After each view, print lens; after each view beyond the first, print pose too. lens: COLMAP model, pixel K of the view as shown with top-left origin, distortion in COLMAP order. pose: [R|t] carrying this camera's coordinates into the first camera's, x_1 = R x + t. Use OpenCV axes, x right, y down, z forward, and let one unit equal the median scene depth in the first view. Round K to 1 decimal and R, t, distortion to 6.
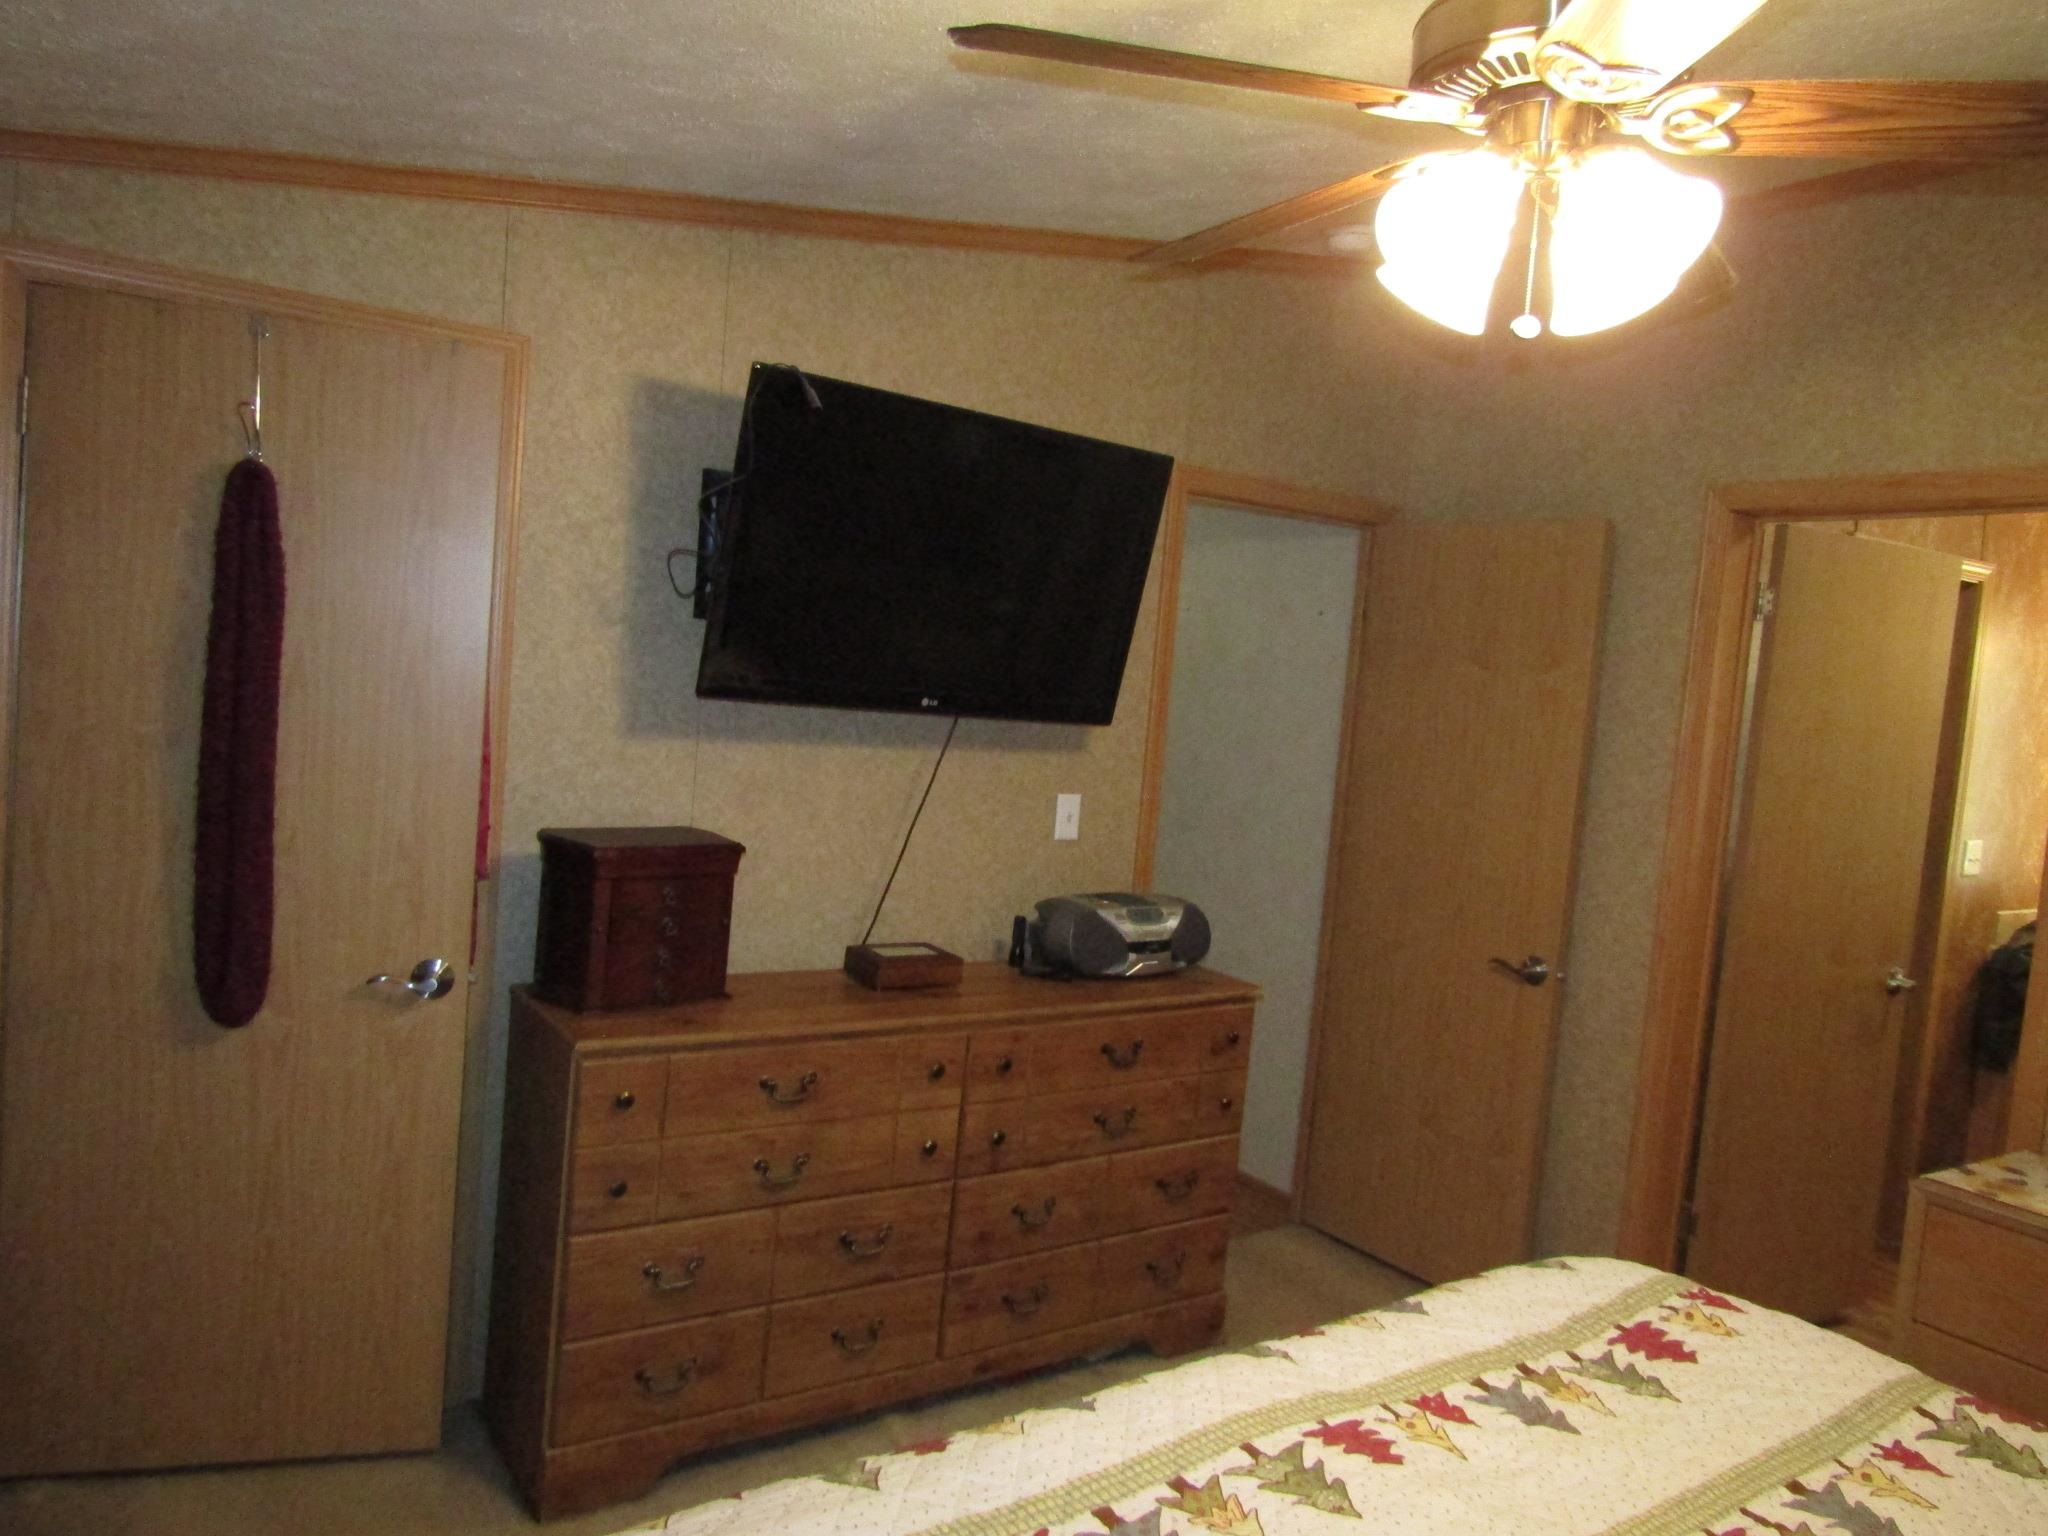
lens RADIAL K [[1457.6, 0, 1017.7], [0, 1457.6, 765.5], [0, 0, 1]] dist [-0.006059, -0.003236]
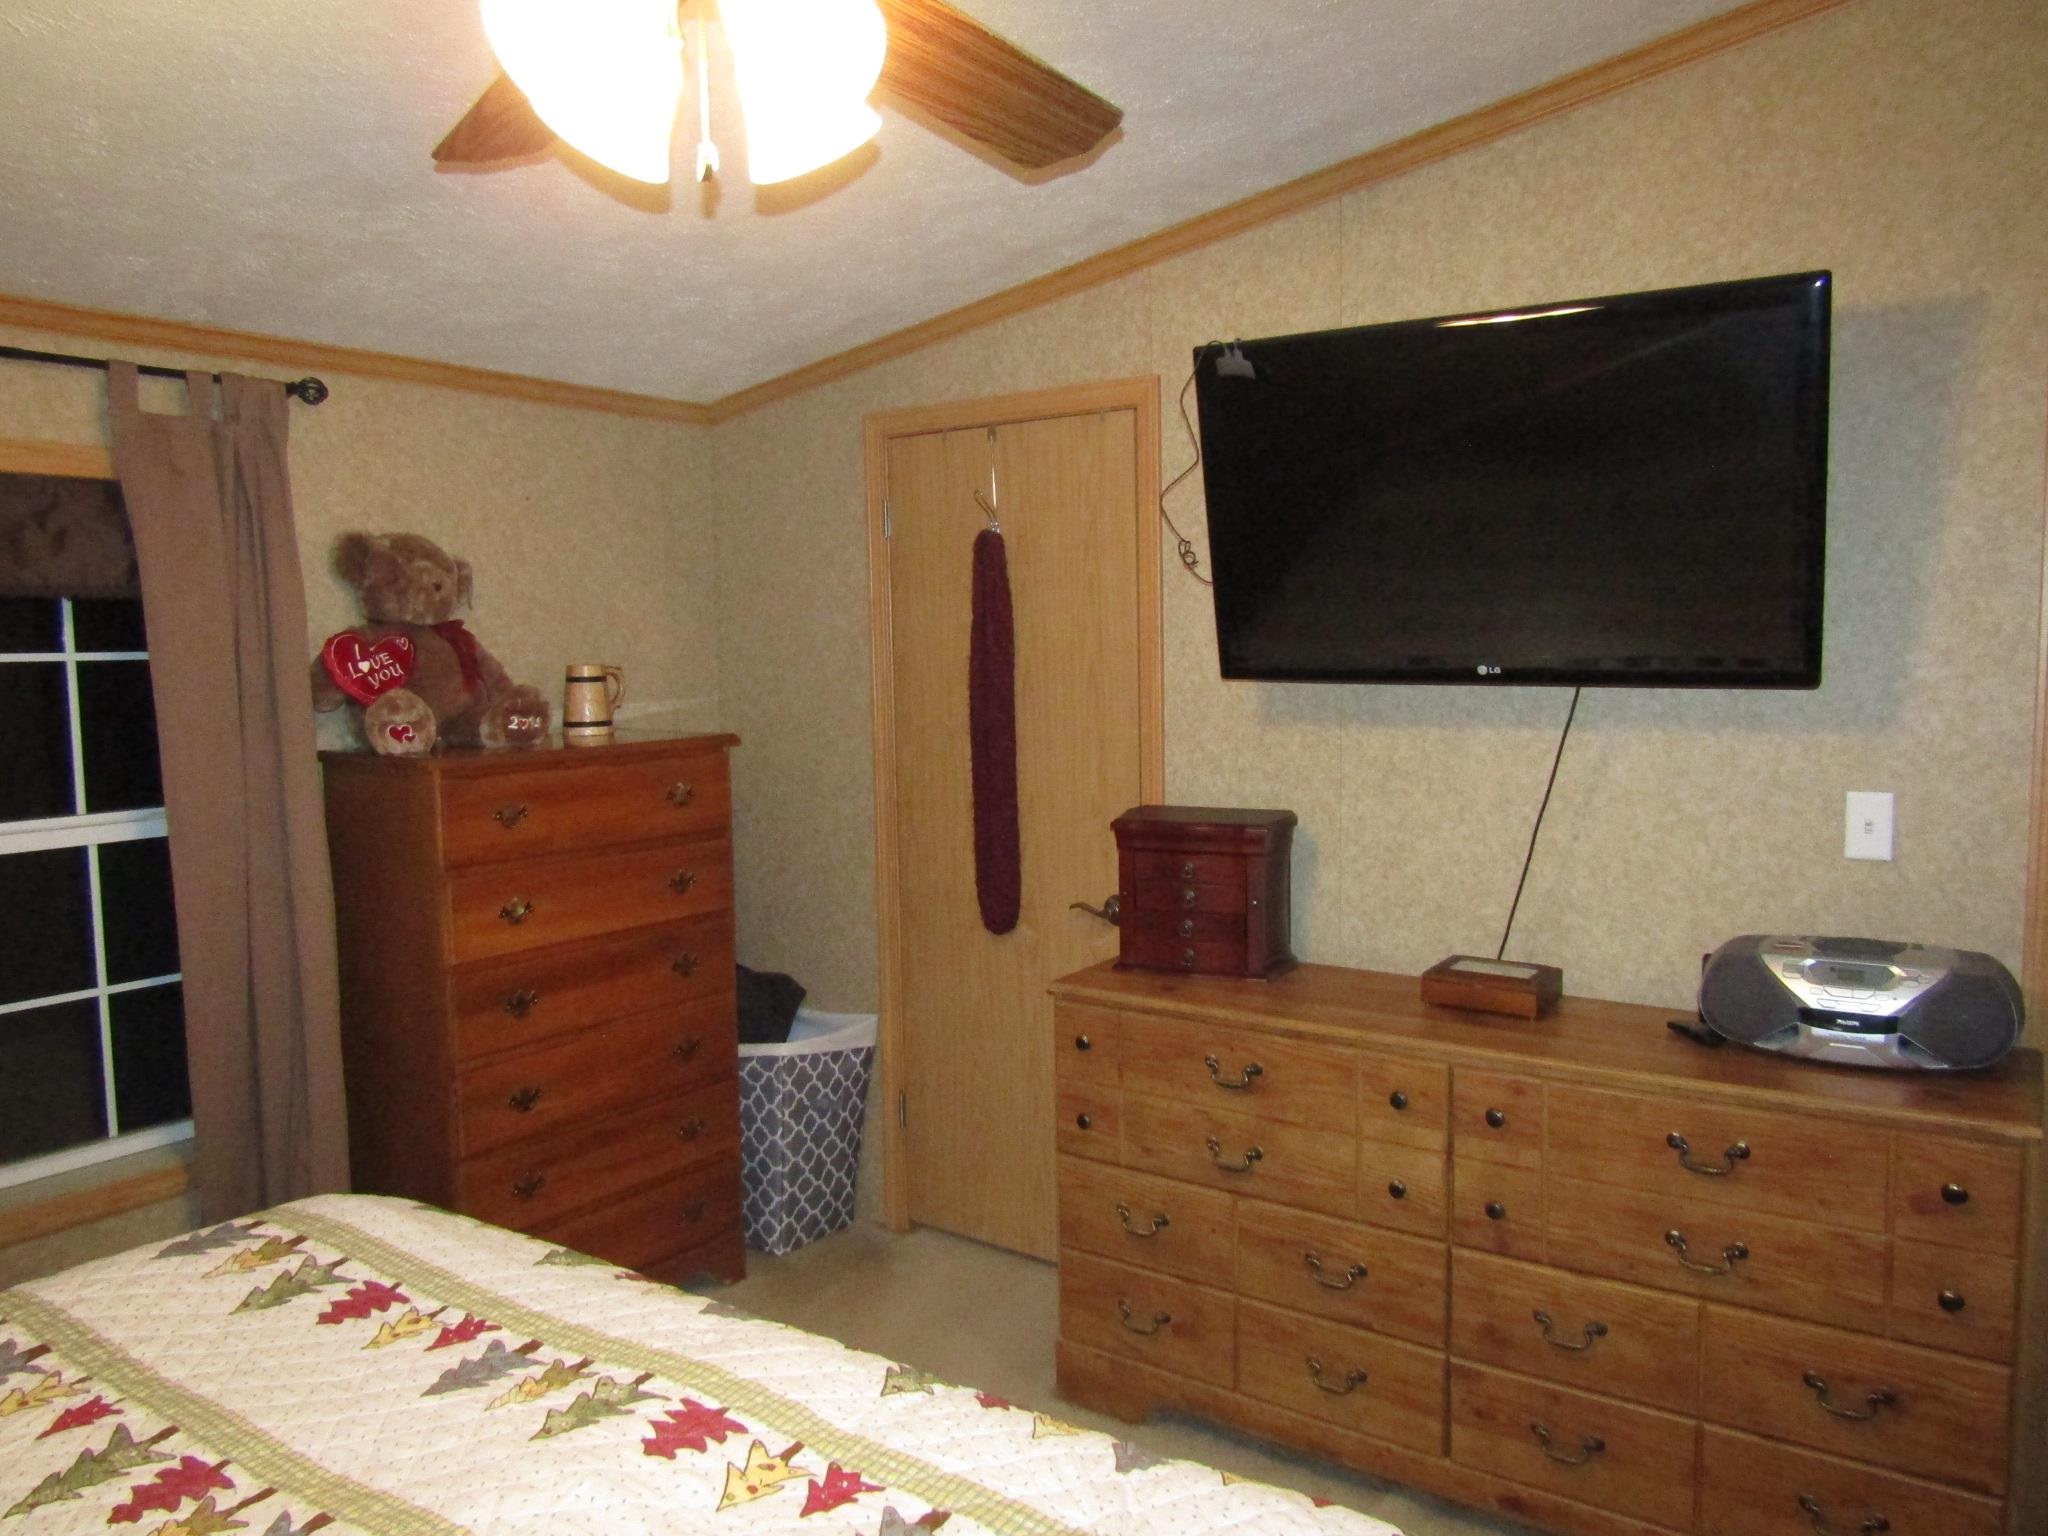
lens RADIAL K [[1457.6, 0, 1017.3], [0, 1457.6, 772.1], [0, 0, 1]] dist [-0.006059, -0.003236]
pose [[0.328097, -0.005169, -0.944630, 0.658795], [-0.014615, 0.999838, -0.010547, 0.028829], [0.944531, 0.017266, 0.327968, 0.493286]]
